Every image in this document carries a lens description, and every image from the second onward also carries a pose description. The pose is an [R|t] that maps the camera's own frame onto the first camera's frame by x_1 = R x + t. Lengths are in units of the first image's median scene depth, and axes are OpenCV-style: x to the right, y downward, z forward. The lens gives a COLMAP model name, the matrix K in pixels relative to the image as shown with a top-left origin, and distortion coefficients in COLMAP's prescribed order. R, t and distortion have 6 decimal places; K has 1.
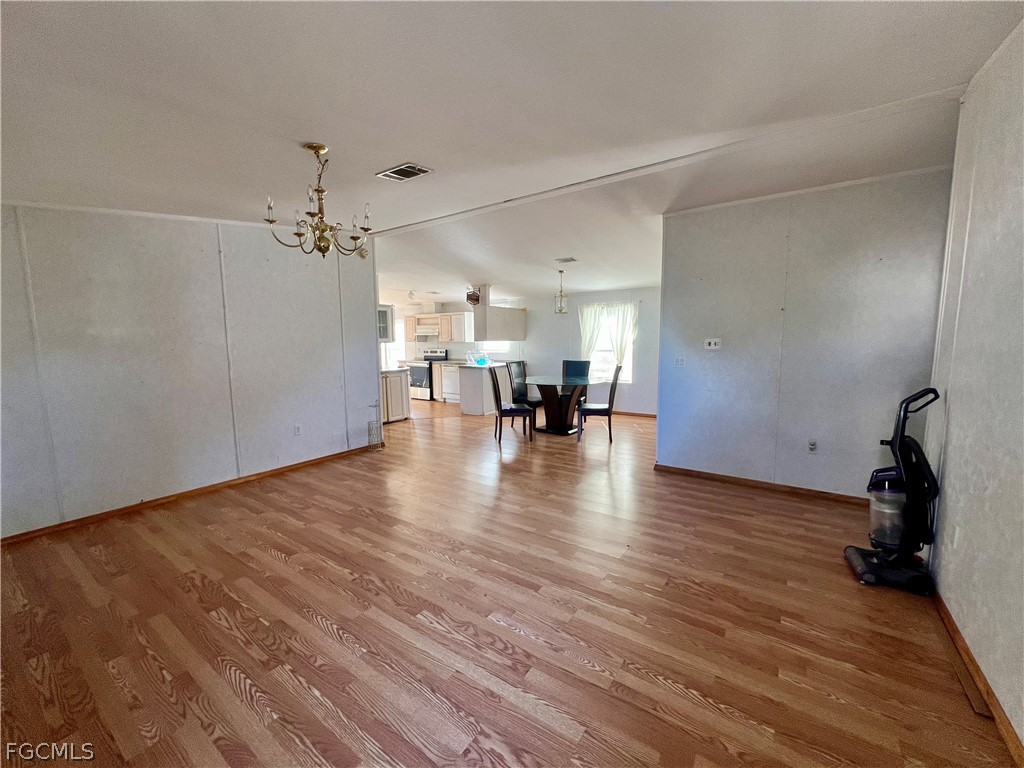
lens RADIAL K [[410.4, 0, 516.4], [0, 410.4, 385.5], [0, 0, 1]] dist [-0.001197, 0.000022]
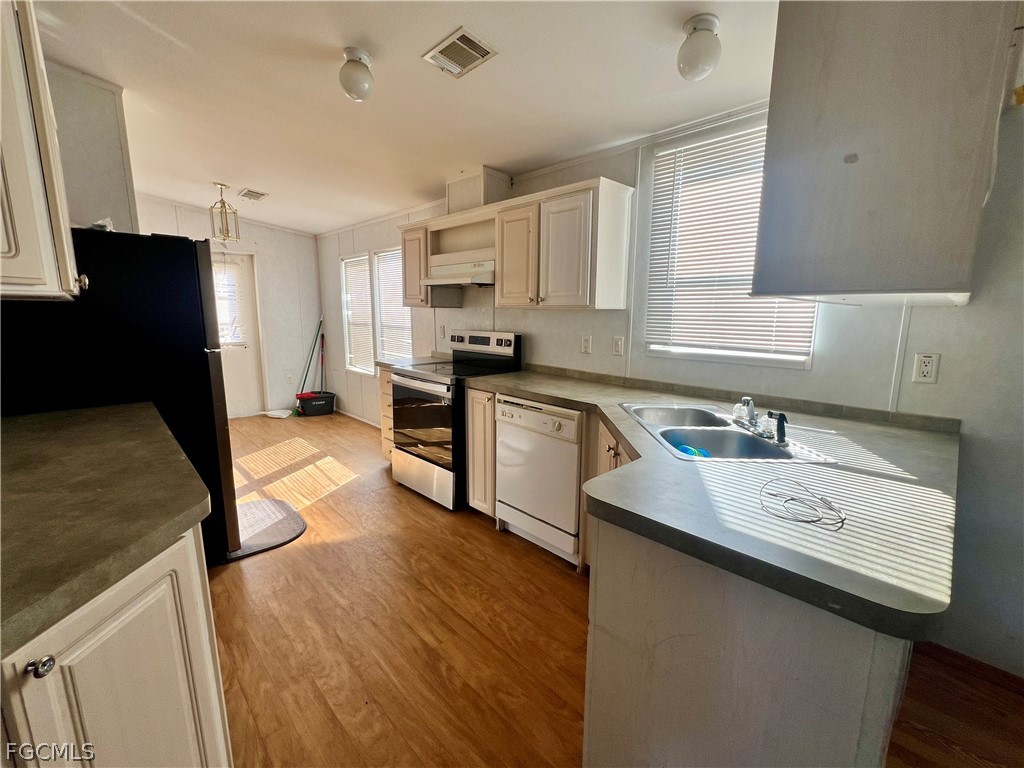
lens RADIAL K [[437.1, 0, 514.7], [0, 437.1, 386.5], [0, 0, 1]] dist [0.001309, -0.000101]
pose [[0.979711, 0.050799, -0.193869, -0.138461], [-0.039223, 0.997237, 0.063089, -0.086936], [0.196538, -0.054205, 0.978997, 0.860146]]
